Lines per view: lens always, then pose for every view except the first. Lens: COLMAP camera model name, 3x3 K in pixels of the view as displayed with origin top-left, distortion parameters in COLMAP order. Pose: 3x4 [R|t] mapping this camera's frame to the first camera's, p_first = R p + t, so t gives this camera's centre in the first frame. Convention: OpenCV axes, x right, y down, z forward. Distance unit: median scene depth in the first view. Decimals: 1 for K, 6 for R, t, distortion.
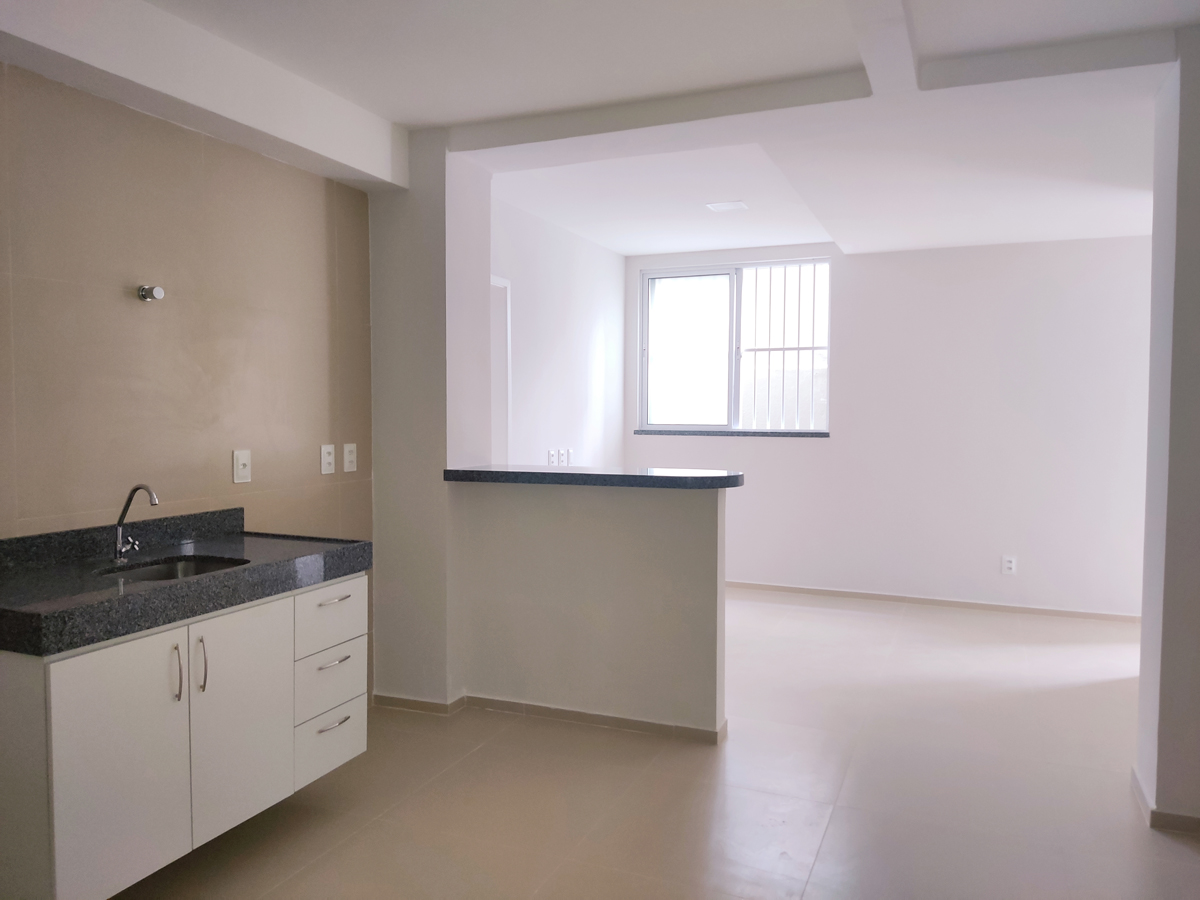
lens RADIAL K [[888.0, 0, 604.5], [0, 888.0, 451.2], [0, 0, 1]] dist [0.120040, -0.174221]
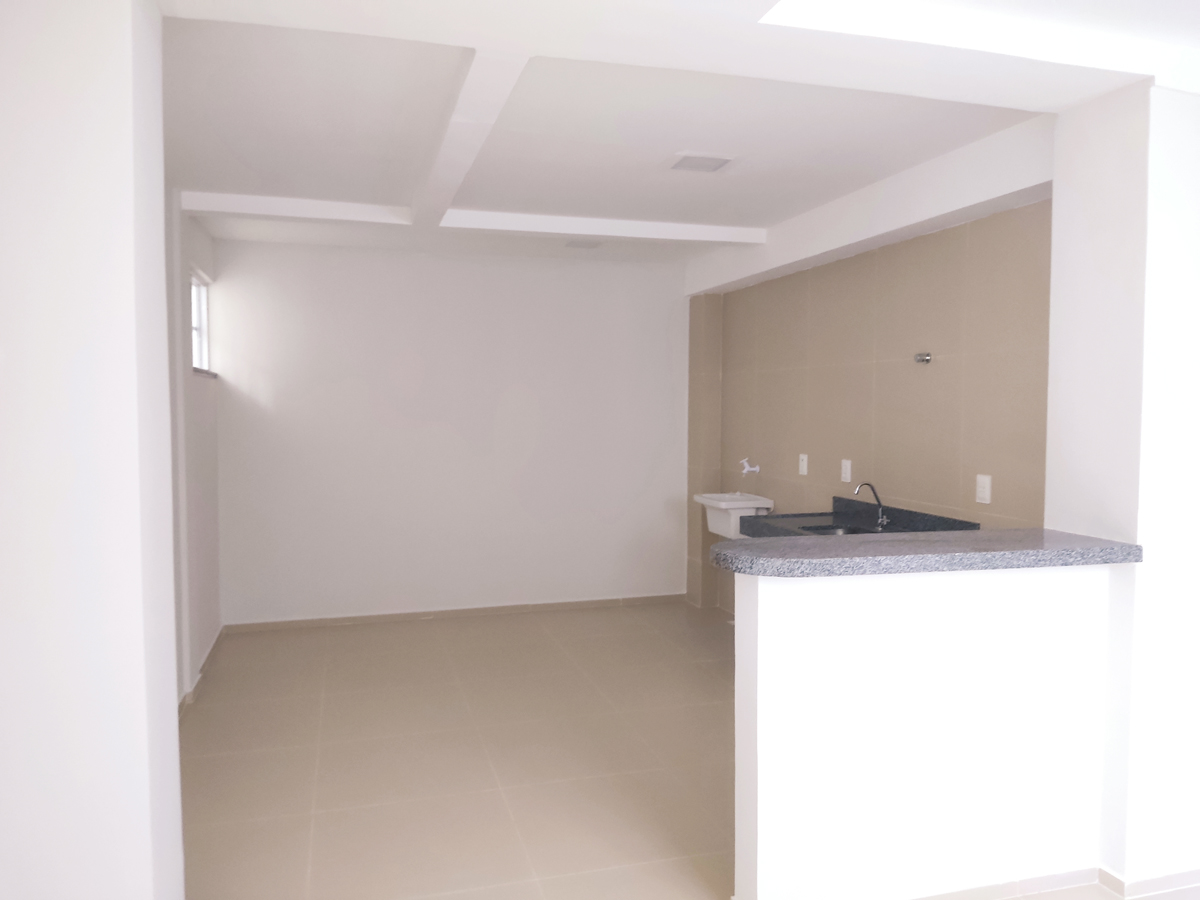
lens RADIAL K [[888.0, 0, 604.5], [0, 888.0, 451.2], [0, 0, 1]] dist [0.120040, -0.174221]
pose [[-0.780112, 0.030855, -0.624879, 0.802997], [-0.032357, 0.995457, 0.089548, -0.137120], [0.624803, 0.090077, -0.775569, 1.808397]]
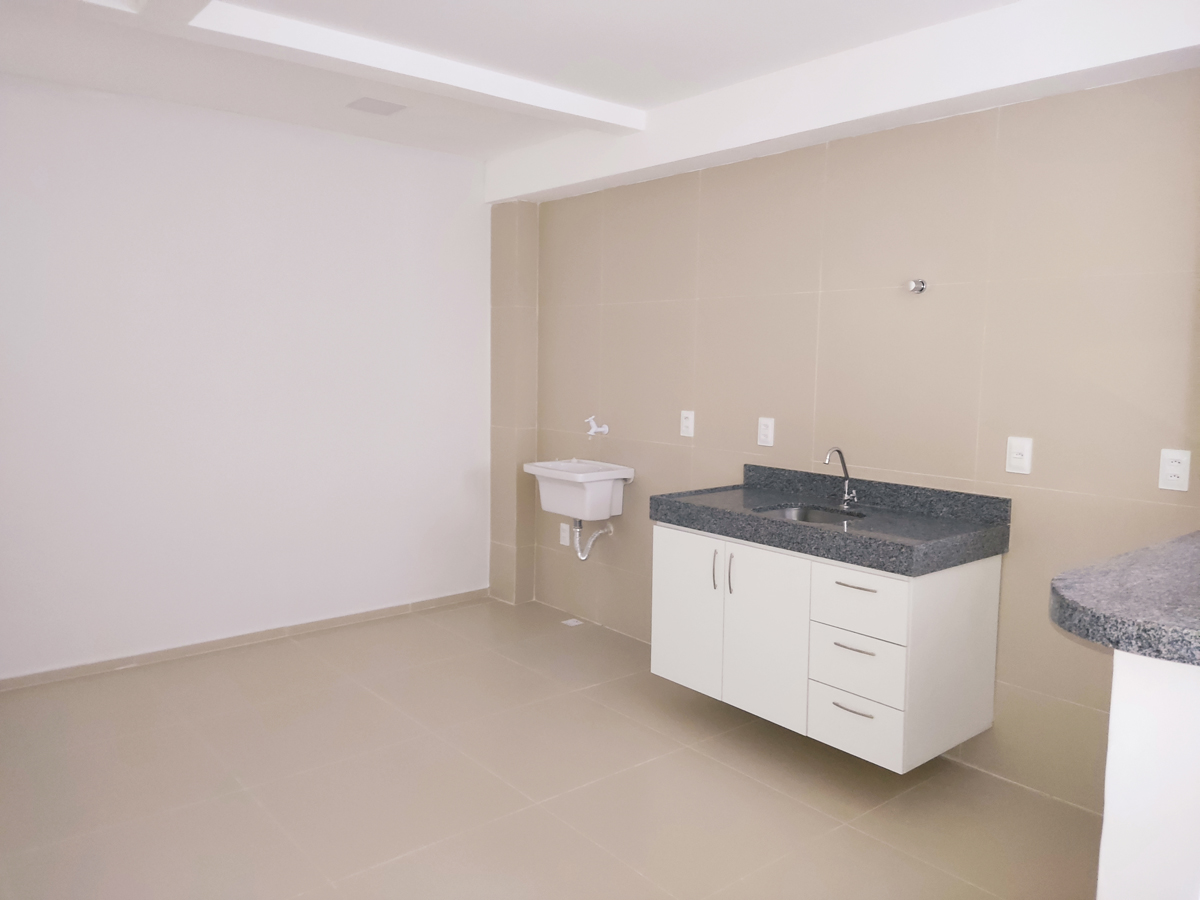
lens RADIAL K [[888.0, 0, 604.5], [0, 888.0, 451.2], [0, 0, 1]] dist [0.120040, -0.174221]
pose [[-0.463004, 0.083889, -0.882377, 0.681322], [-0.059614, 0.990310, 0.125432, -0.087788], [0.884349, 0.110678, -0.453516, 1.184558]]
